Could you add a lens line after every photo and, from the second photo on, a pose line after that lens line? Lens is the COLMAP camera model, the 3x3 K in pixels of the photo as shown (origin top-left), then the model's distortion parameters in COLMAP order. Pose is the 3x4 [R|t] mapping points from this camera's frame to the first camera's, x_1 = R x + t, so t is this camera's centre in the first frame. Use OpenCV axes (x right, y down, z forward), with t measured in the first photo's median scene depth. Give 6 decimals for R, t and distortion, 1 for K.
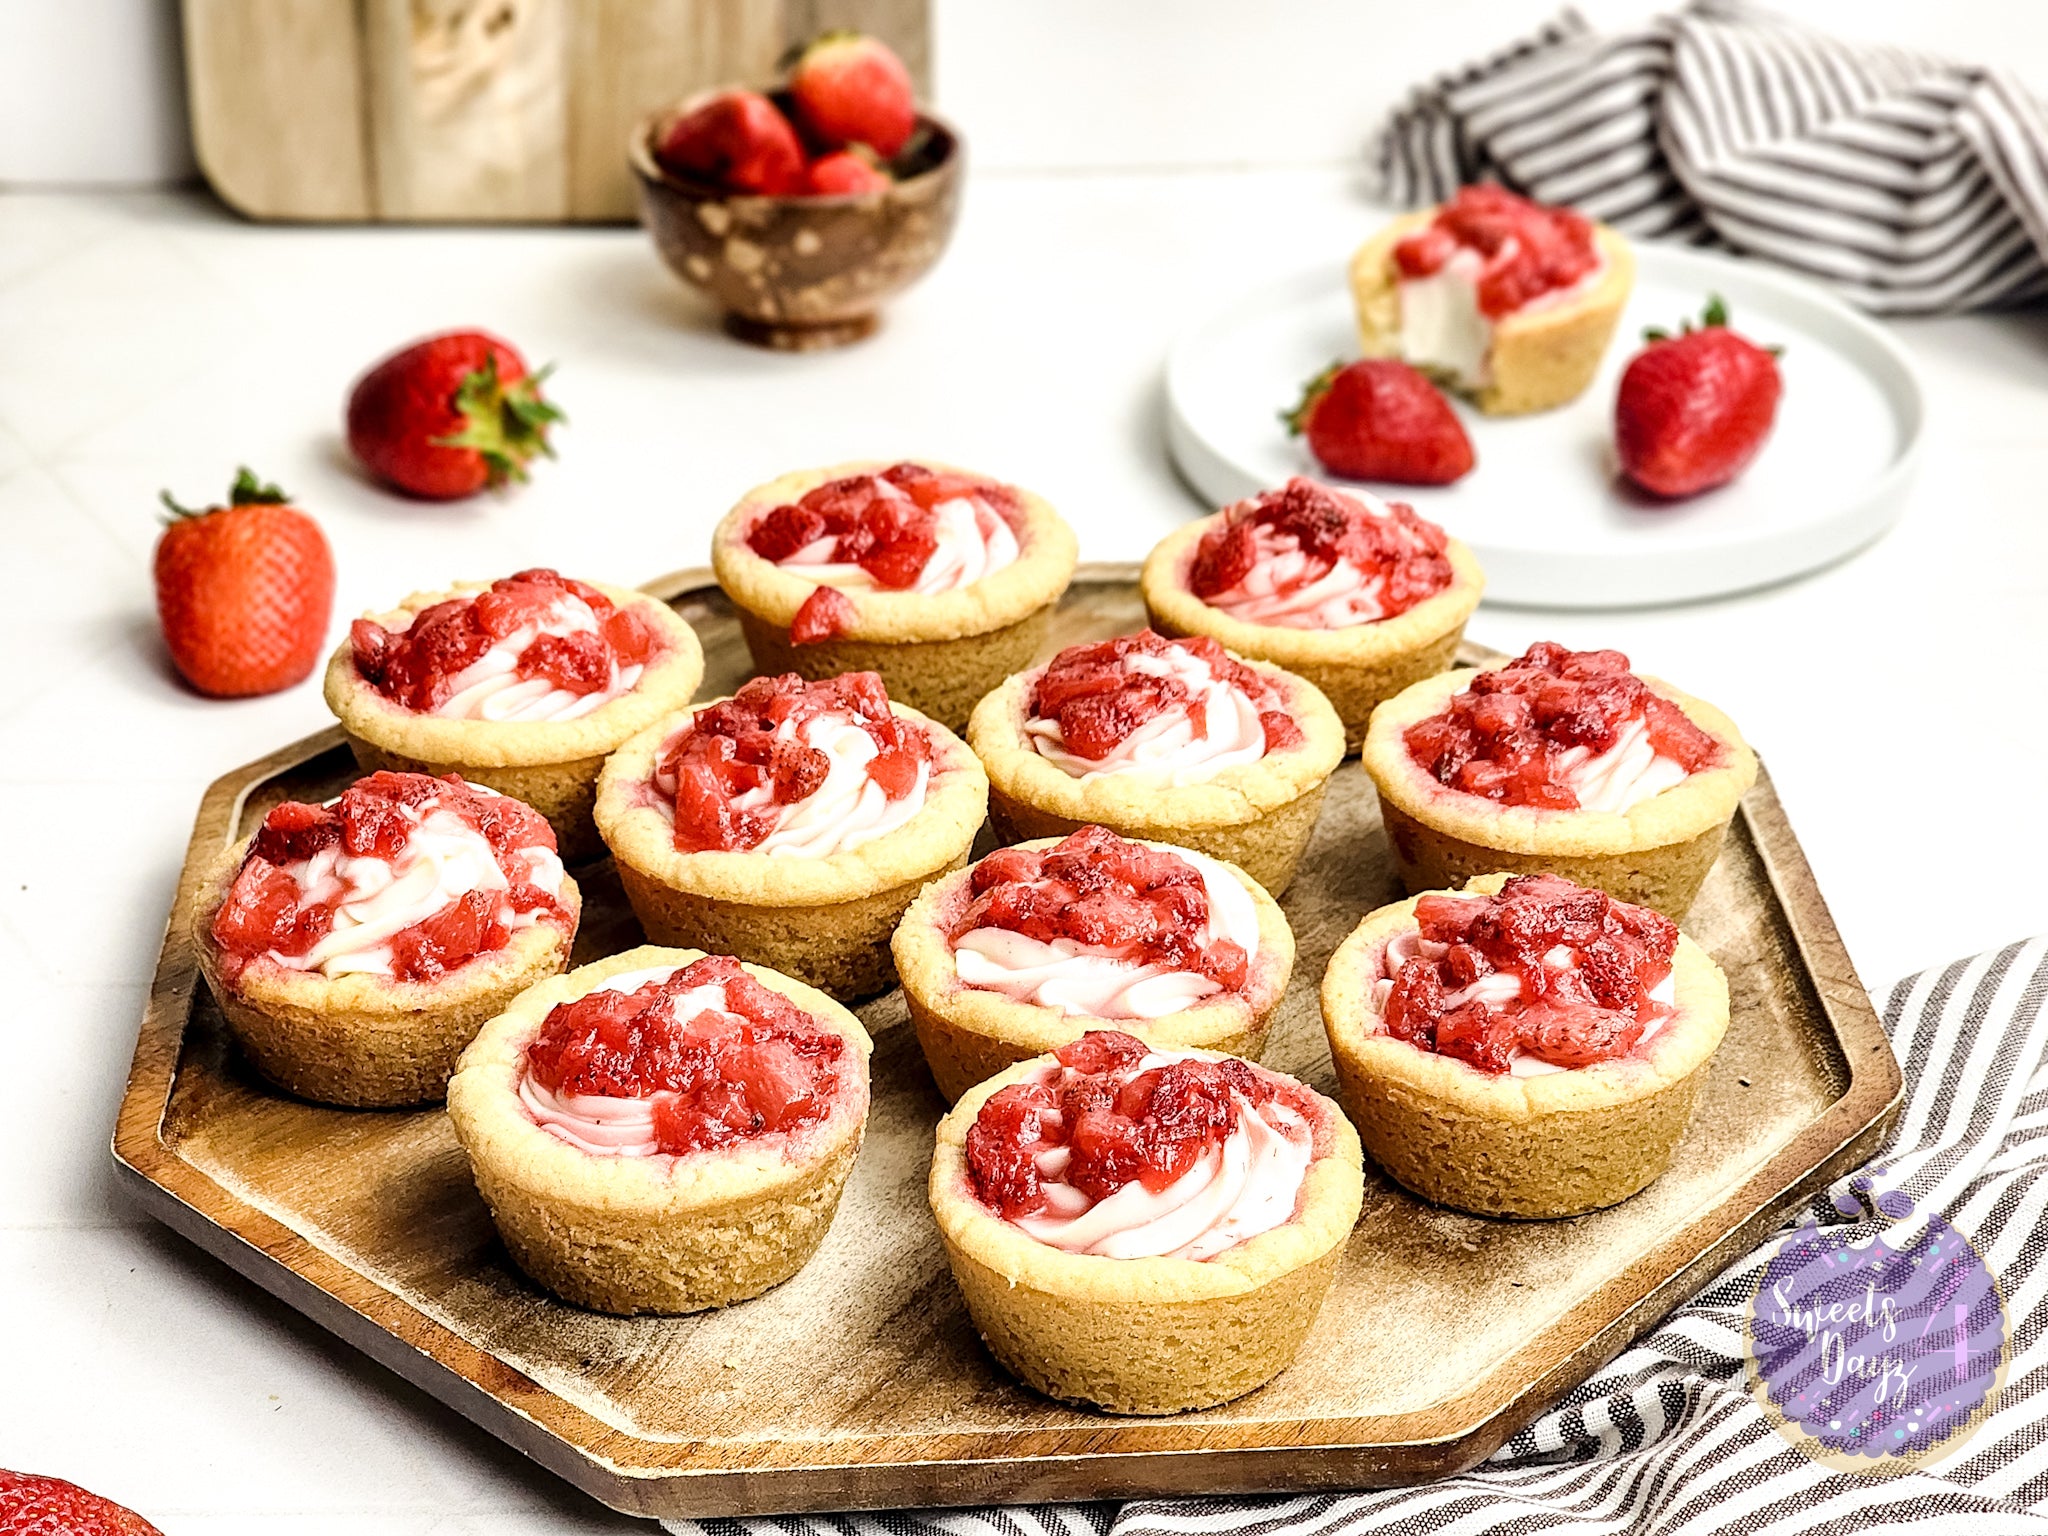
lens RADIAL K [[3932.3, 0, 1044.2], [0, 3932.3, 872.2], [0, 0, 1]] dist [-0.060727, 2.516175]
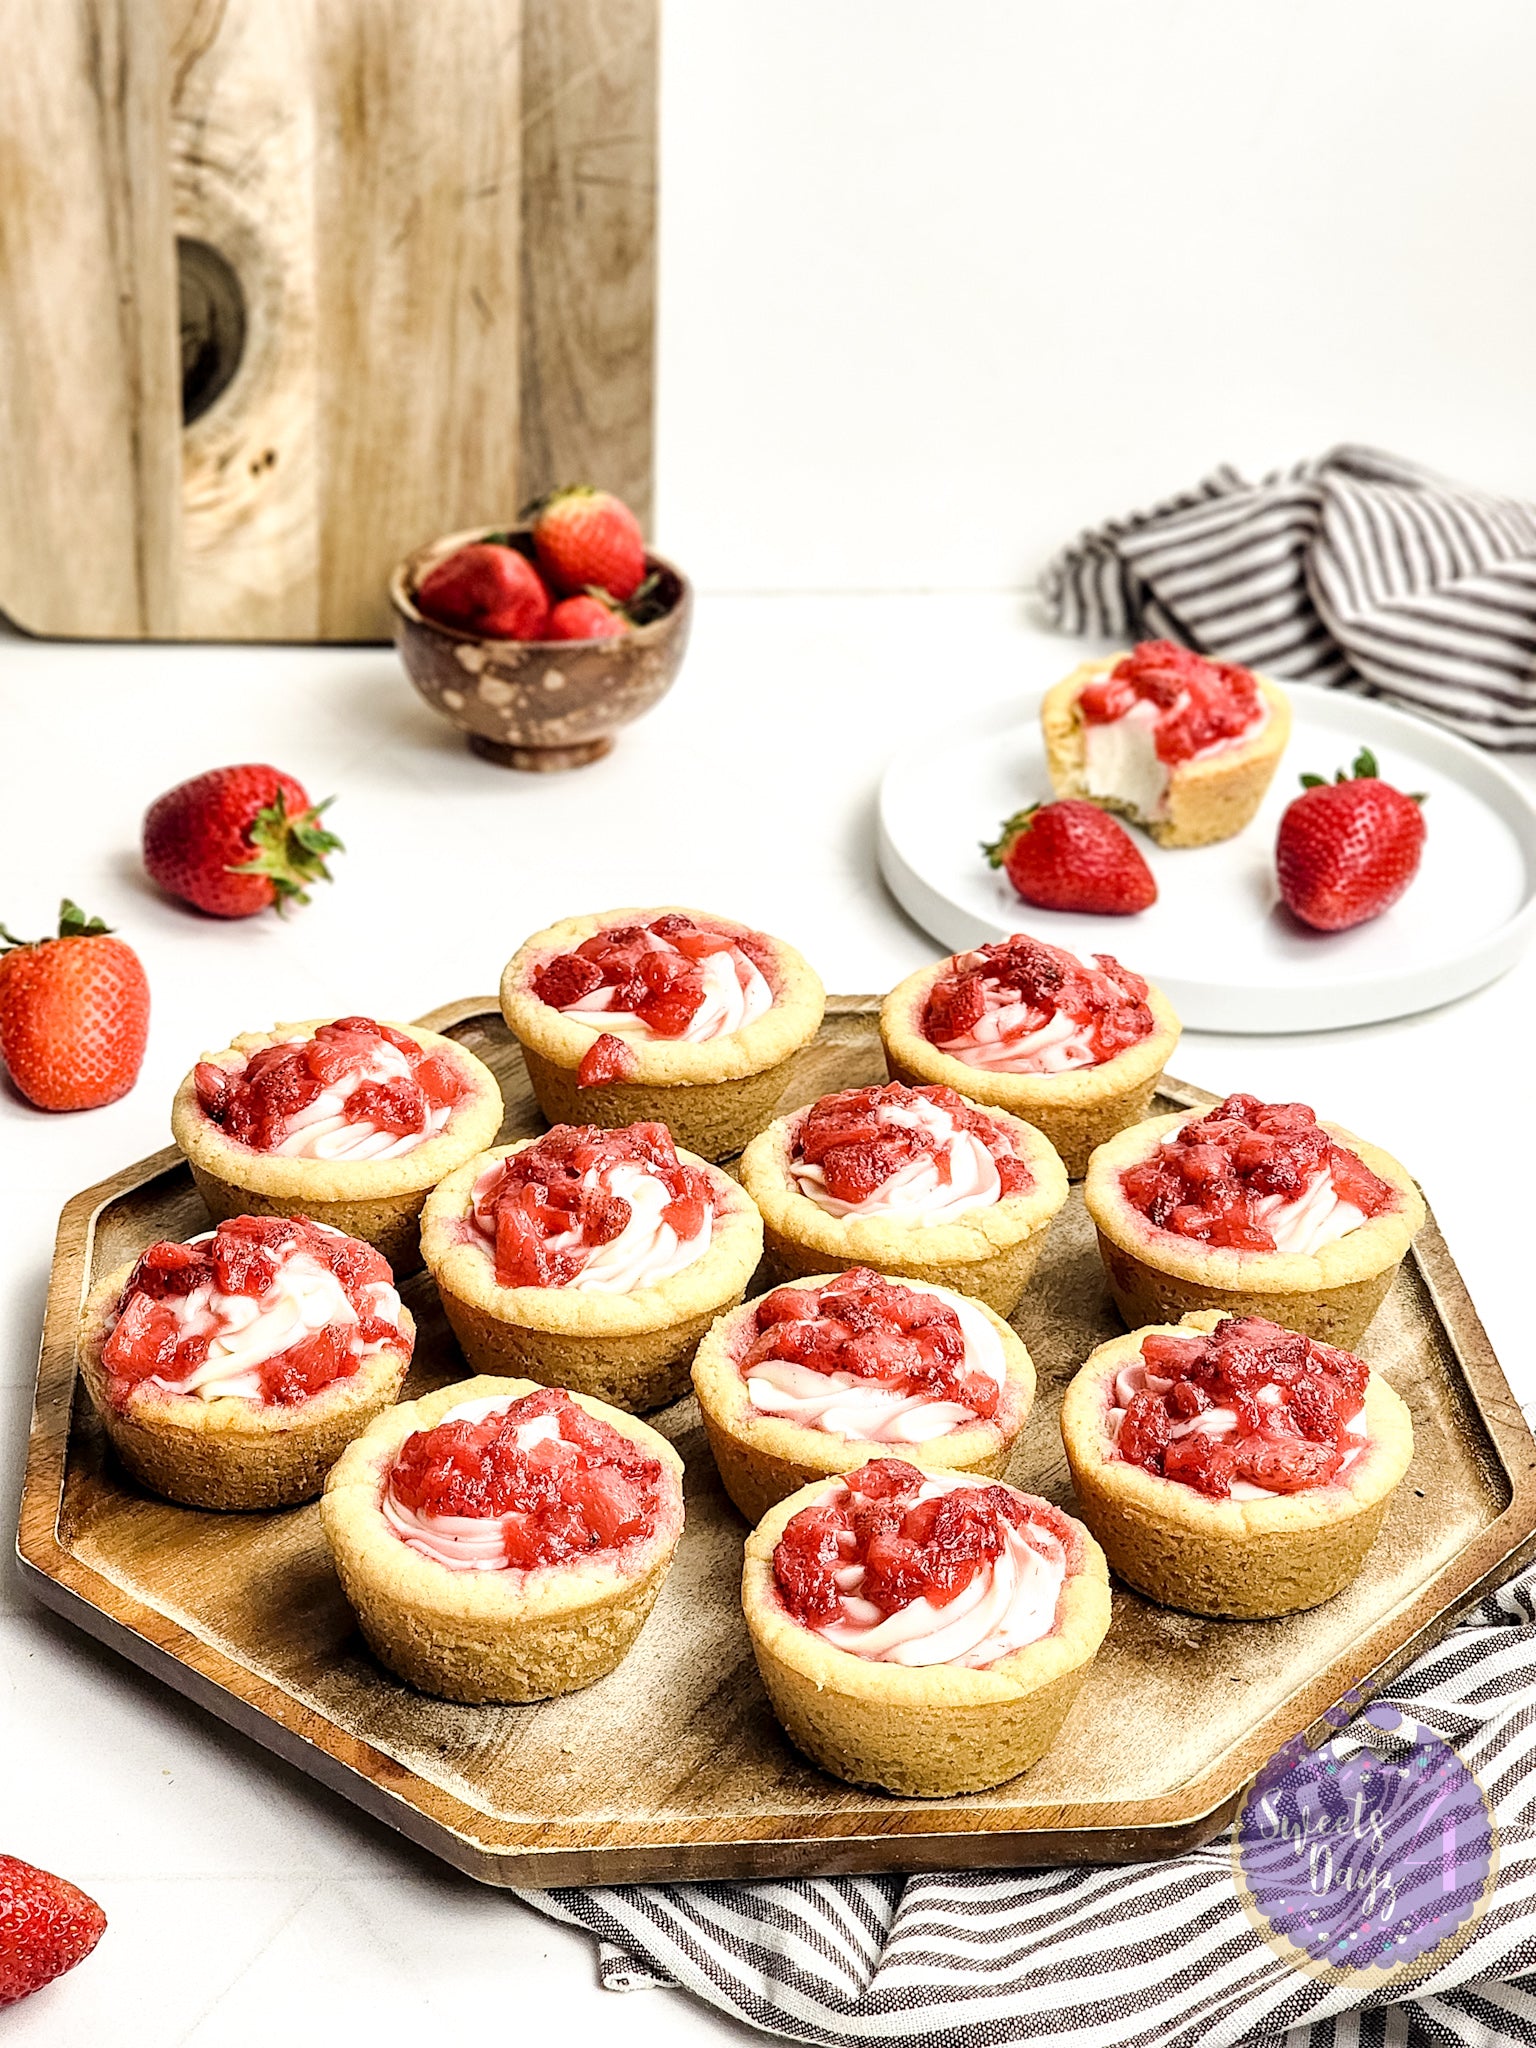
lens RADIAL K [[3932.3, 0, 744.3], [0, 3932.3, 1019.6], [0, 0, 1]] dist [-0.060727, 2.516175]
pose [[0.999217, 0.009764, 0.038353, -0.067743], [-0.009152, 0.999829, -0.016100, -0.066435], [-0.038504, 0.015736, 0.999135, -0.157003]]
